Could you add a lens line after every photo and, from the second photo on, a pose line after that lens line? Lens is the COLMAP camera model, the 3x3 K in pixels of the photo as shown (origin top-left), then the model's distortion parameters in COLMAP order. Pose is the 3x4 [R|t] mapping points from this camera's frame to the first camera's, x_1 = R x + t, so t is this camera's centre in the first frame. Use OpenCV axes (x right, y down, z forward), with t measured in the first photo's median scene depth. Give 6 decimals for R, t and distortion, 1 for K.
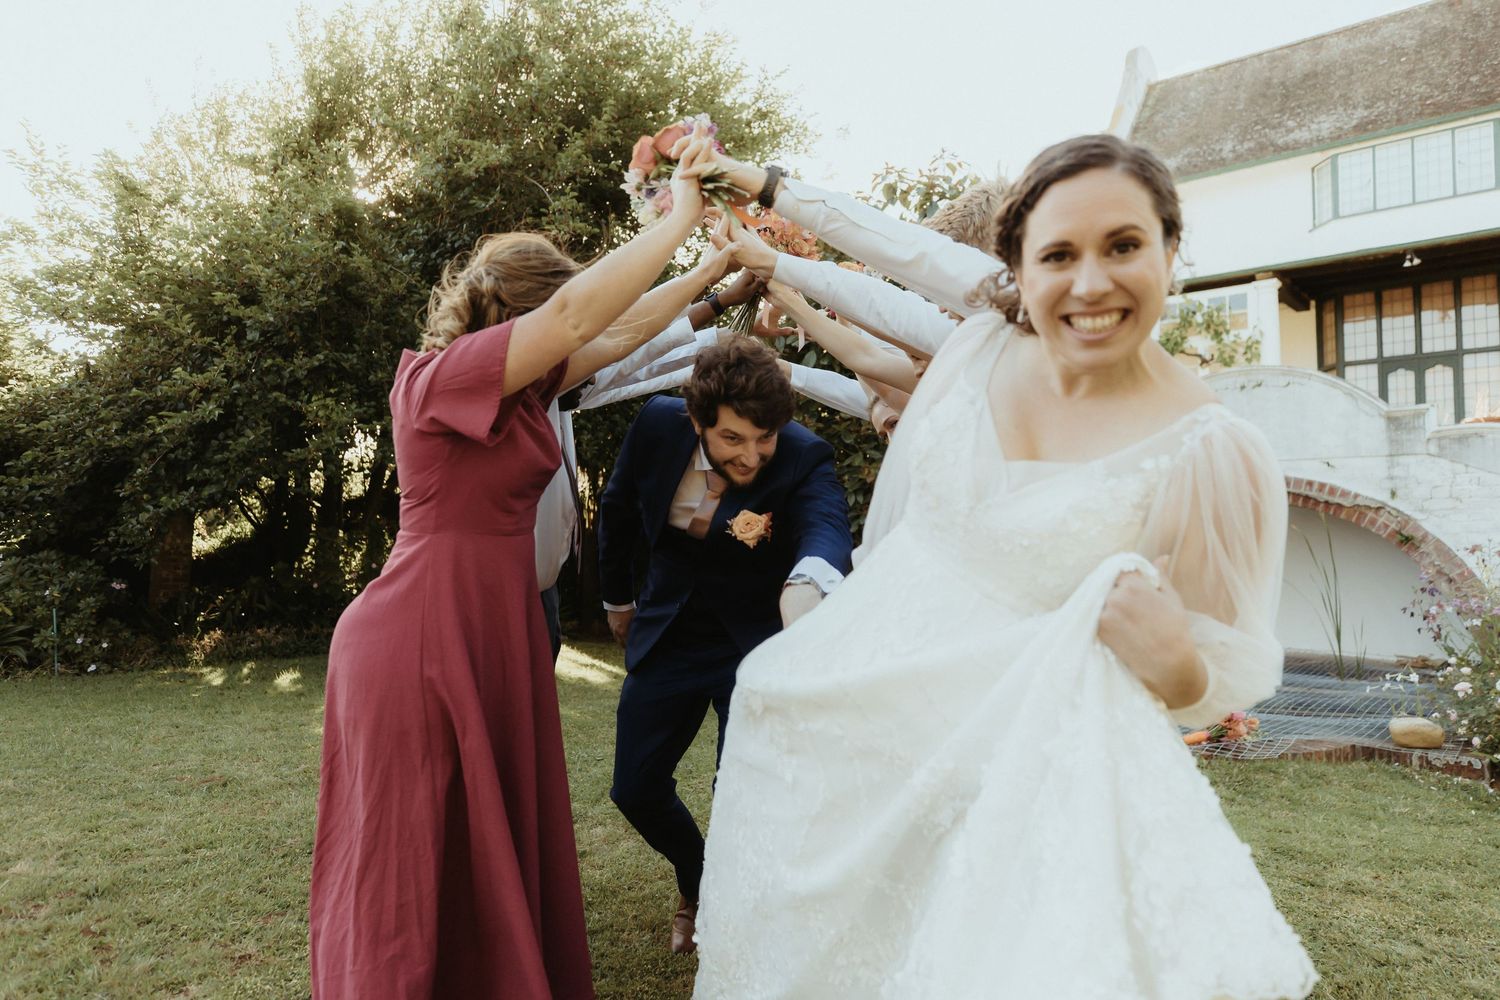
lens RADIAL K [[988.4, 0, 749.4], [0, 988.4, 499.7], [0, 0, 1]] dist [0.005498, 0.001613]
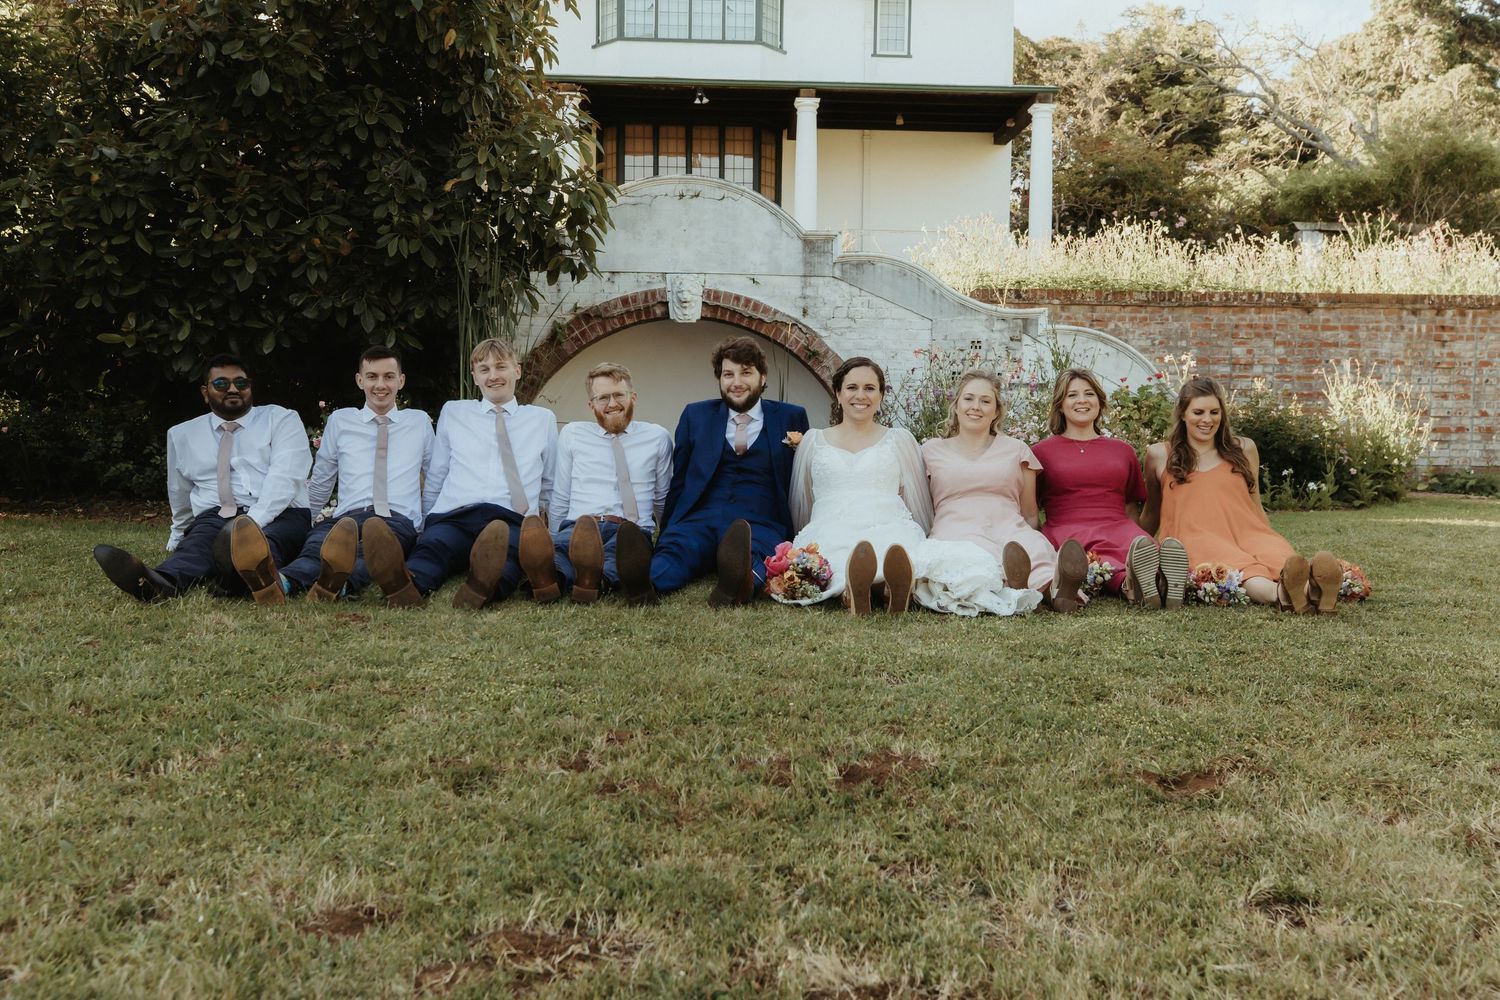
lens RADIAL K [[1249.0, 0, 748.2], [0, 1249.0, 498.0], [0, 0, 1]] dist [-0.028166, -0.006176]
pose [[0.736193, -0.035313, 0.675850, -0.146521], [-0.044616, 0.993933, 0.100533, 0.027909], [-0.675300, -0.104166, 0.730150, 0.011057]]
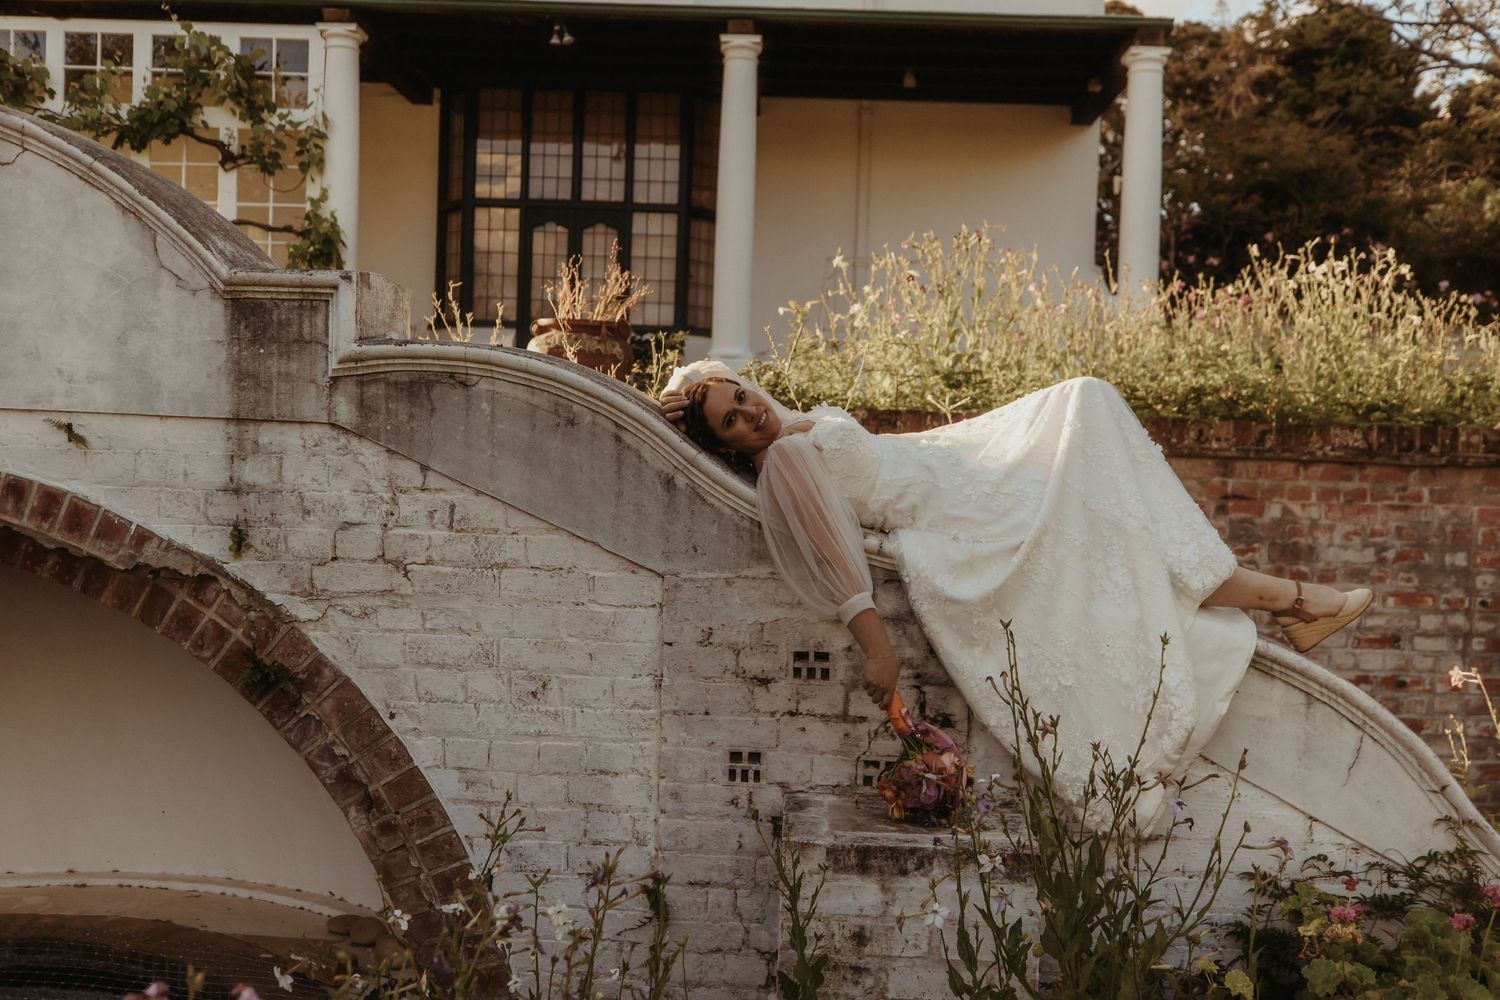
lens RADIAL K [[1379.7, 0, 756.7], [0, 1379.7, 499.6], [0, 0, 1]] dist [0.000293, 0.000000]
pose [[0.775353, 0.007930, 0.631478, 0.223609], [-0.065354, 0.995560, 0.067742, -0.027162], [-0.628138, -0.093793, 0.772429, 0.246422]]
